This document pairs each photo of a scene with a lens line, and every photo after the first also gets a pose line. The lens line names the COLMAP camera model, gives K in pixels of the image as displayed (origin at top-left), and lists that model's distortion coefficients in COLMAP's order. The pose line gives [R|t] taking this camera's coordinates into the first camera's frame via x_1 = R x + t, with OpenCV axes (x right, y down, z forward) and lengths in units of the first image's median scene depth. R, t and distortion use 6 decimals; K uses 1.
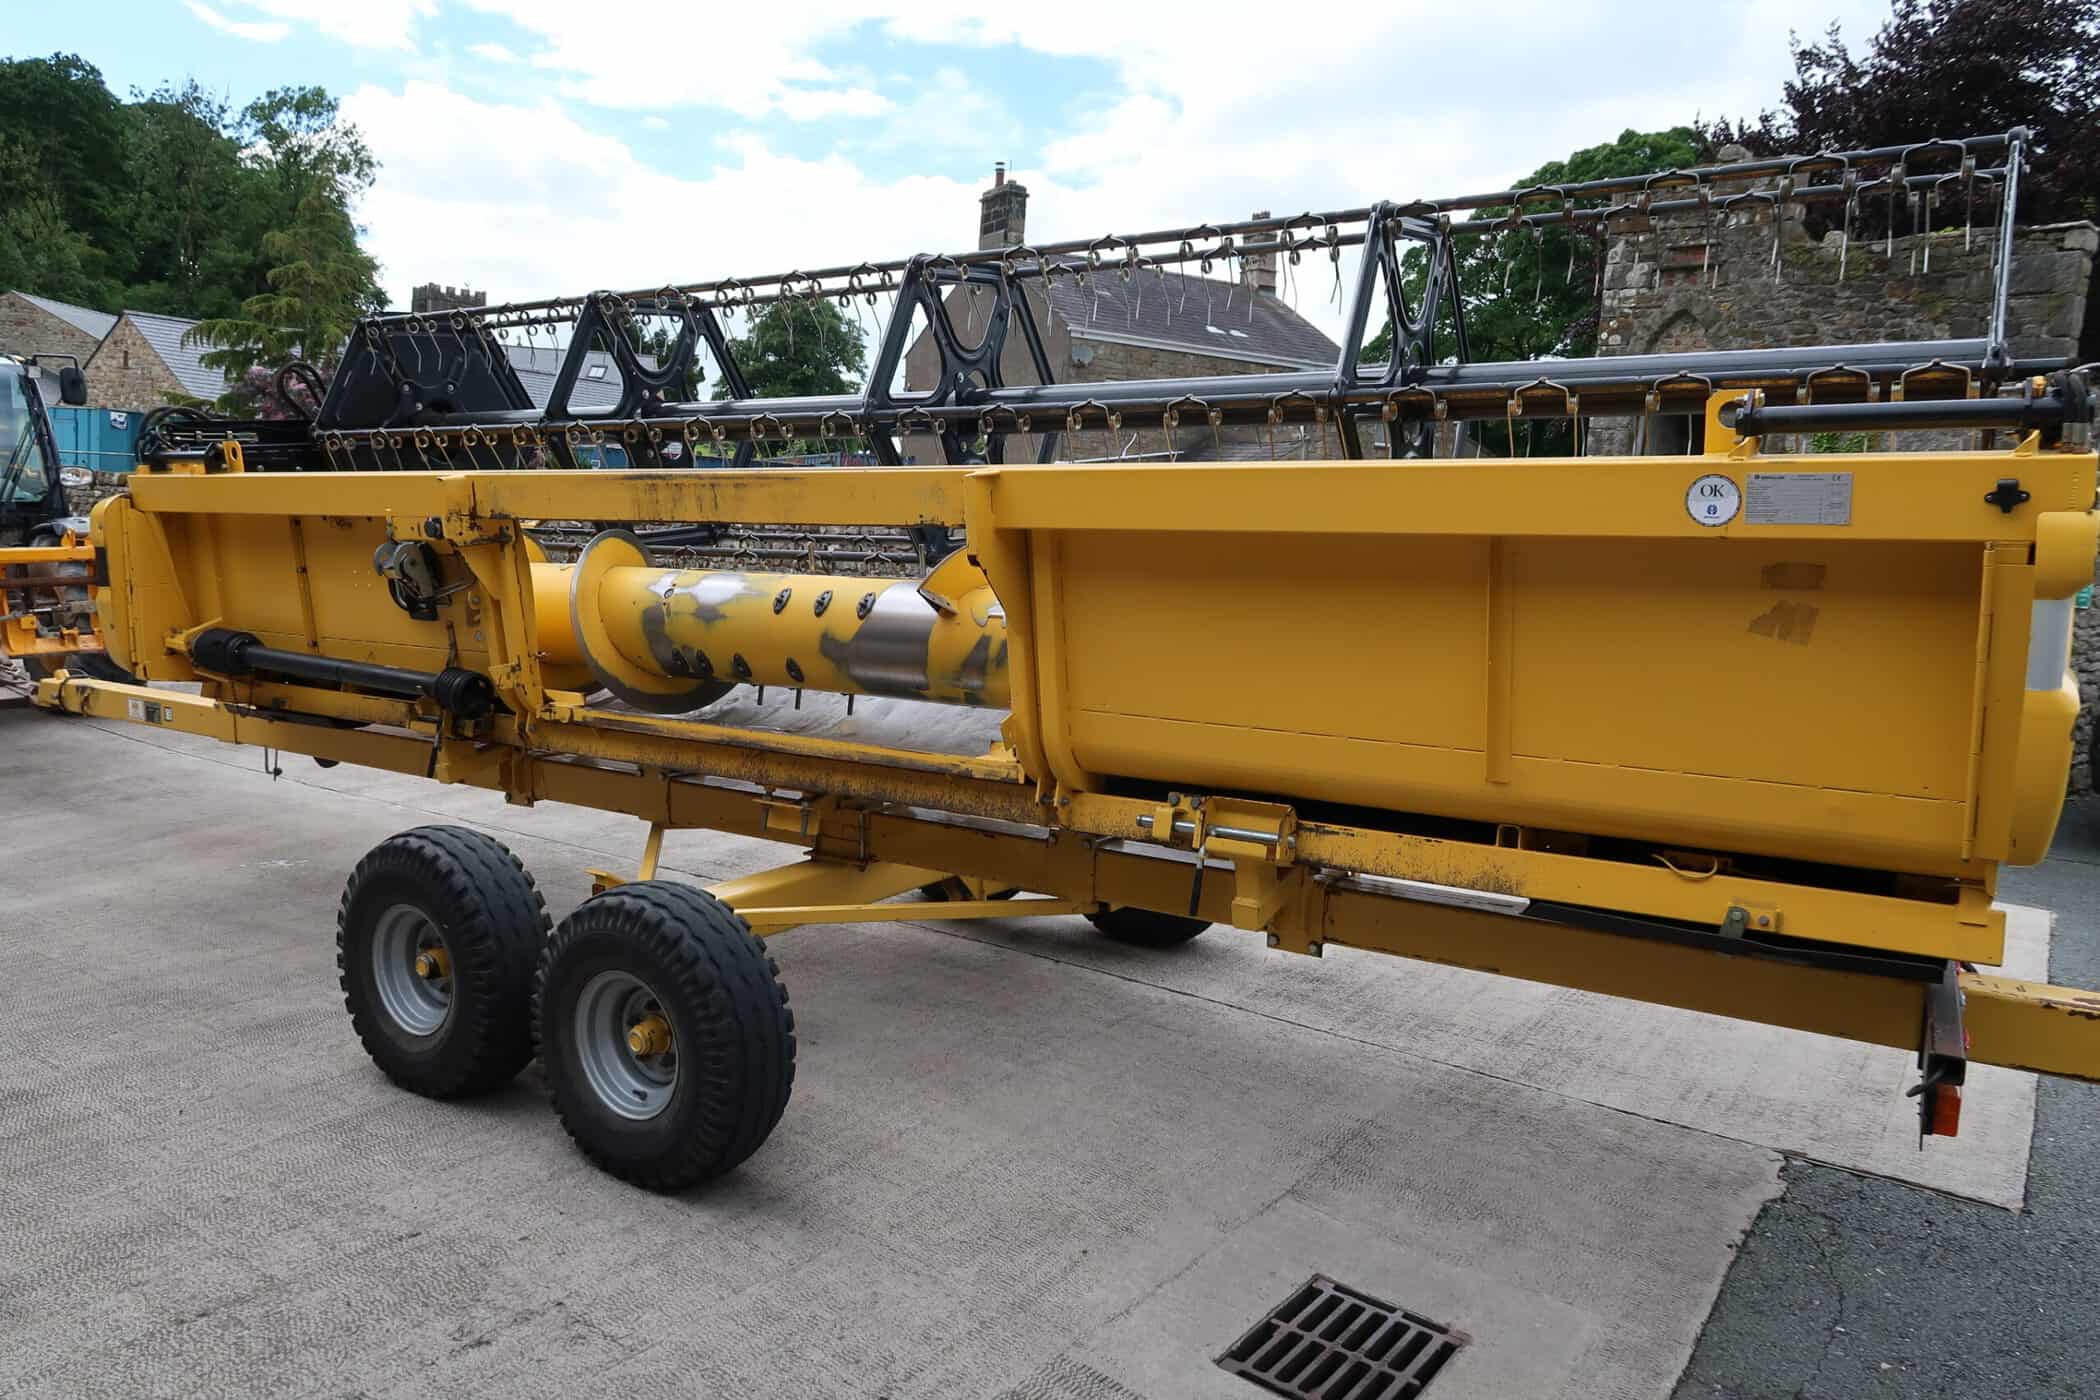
lens RADIAL K [[1448.3, 0, 1050.0], [0, 1448.3, 700.0], [0, 0, 1]] dist [-0.023493, 0.009118]
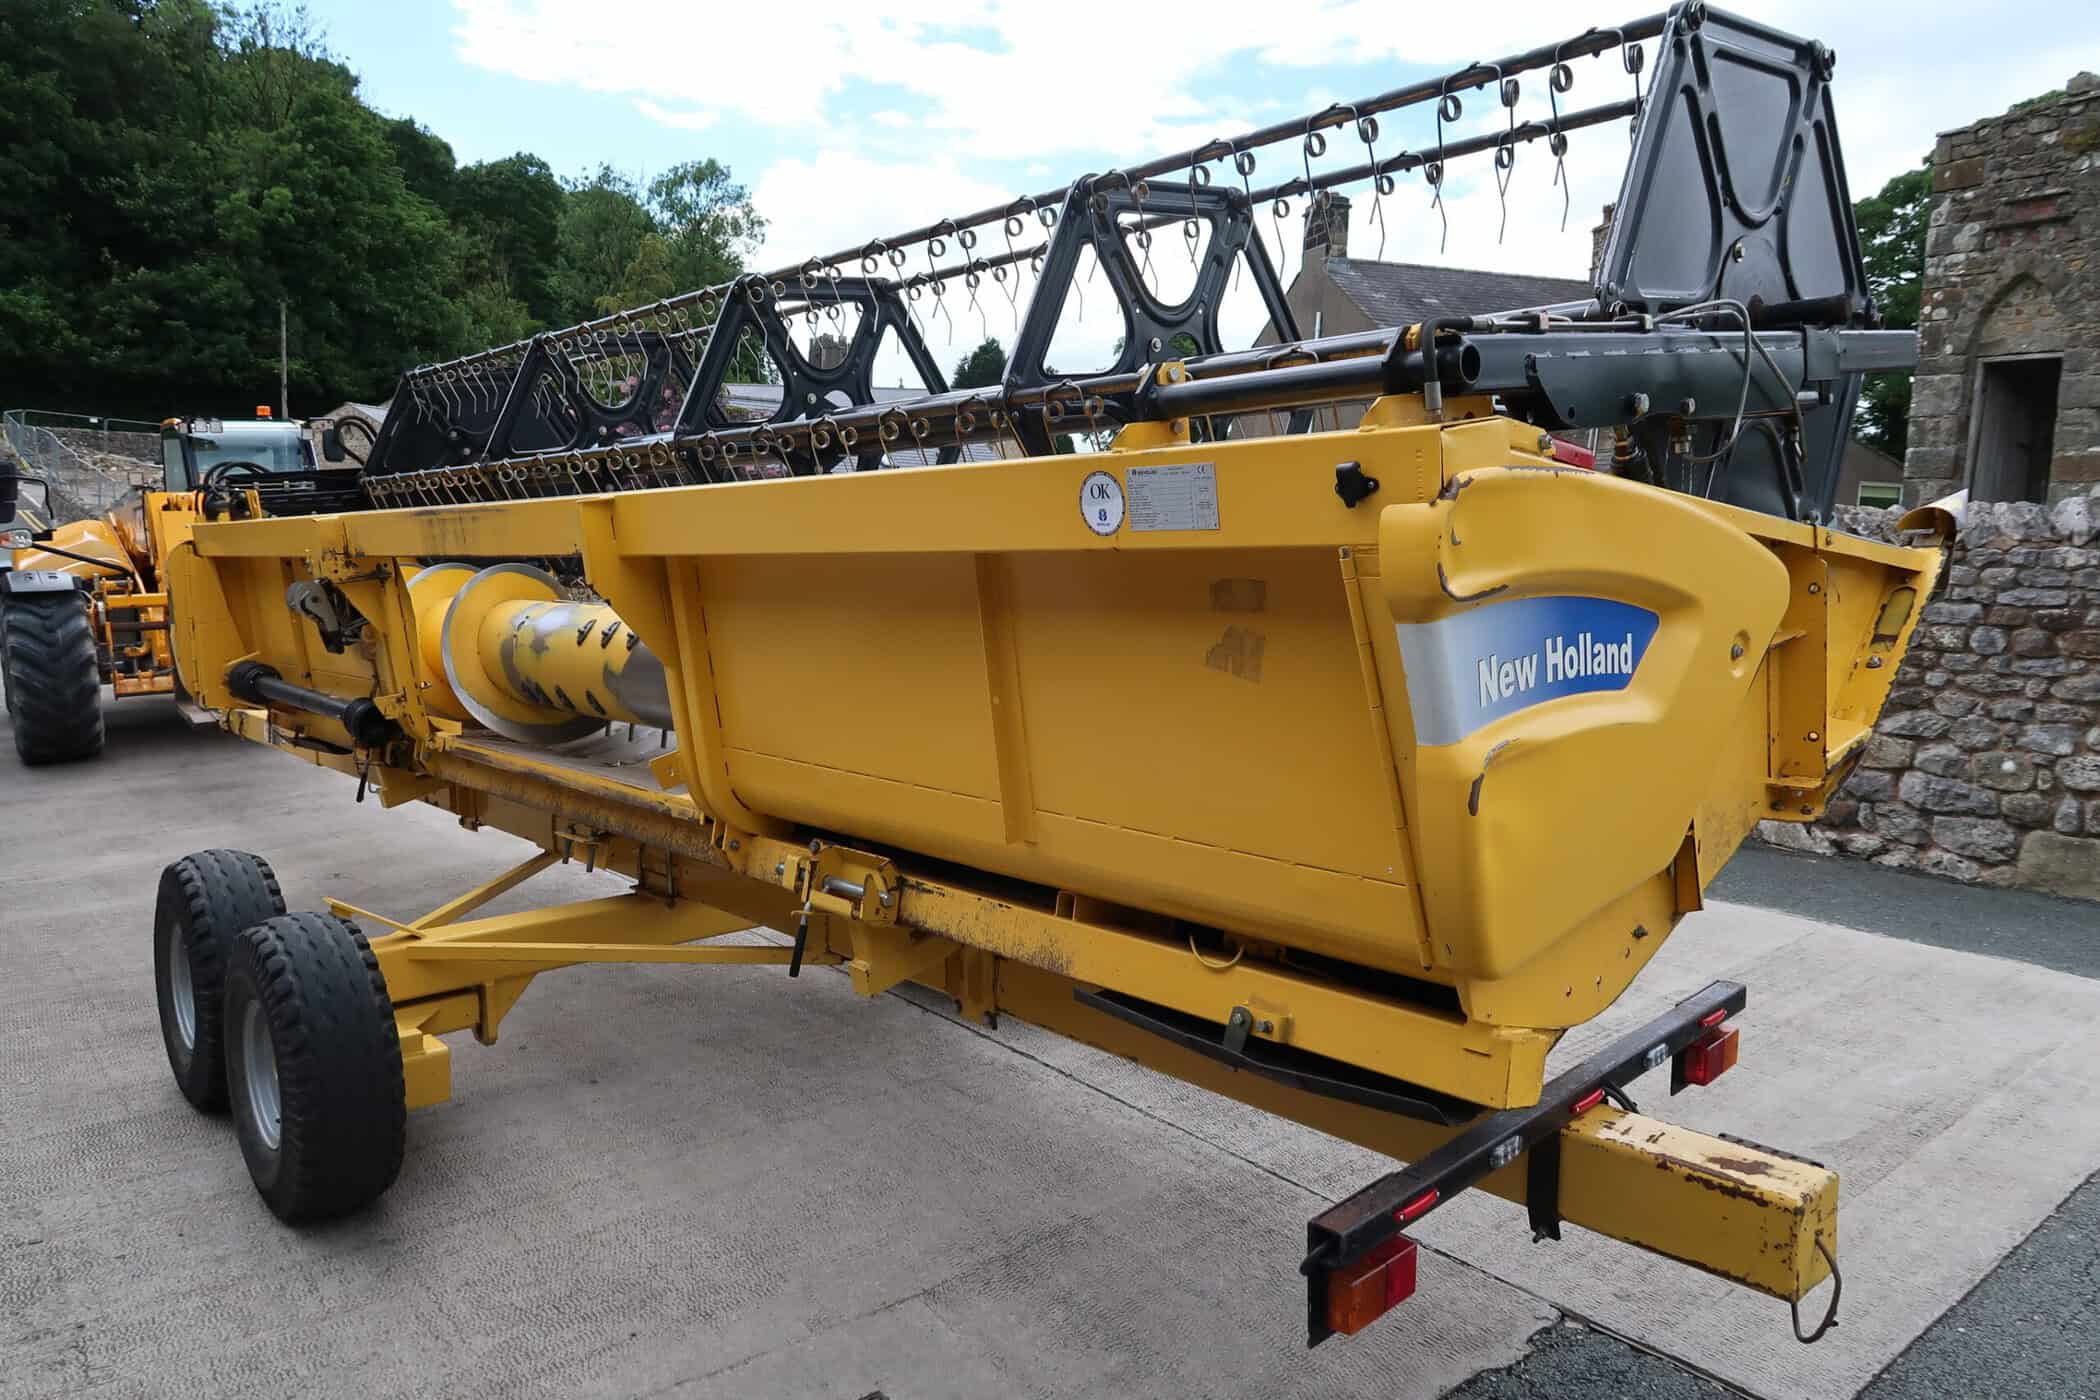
lens RADIAL K [[1448.3, 0, 1050.0], [0, 1448.3, 700.0], [0, 0, 1]] dist [-0.023493, 0.009118]
pose [[0.965348, 0.002334, -0.260955, 0.350342], [-0.006297, 0.999877, -0.014351, -0.009088], [0.260889, 0.015497, 0.965244, 0.115471]]
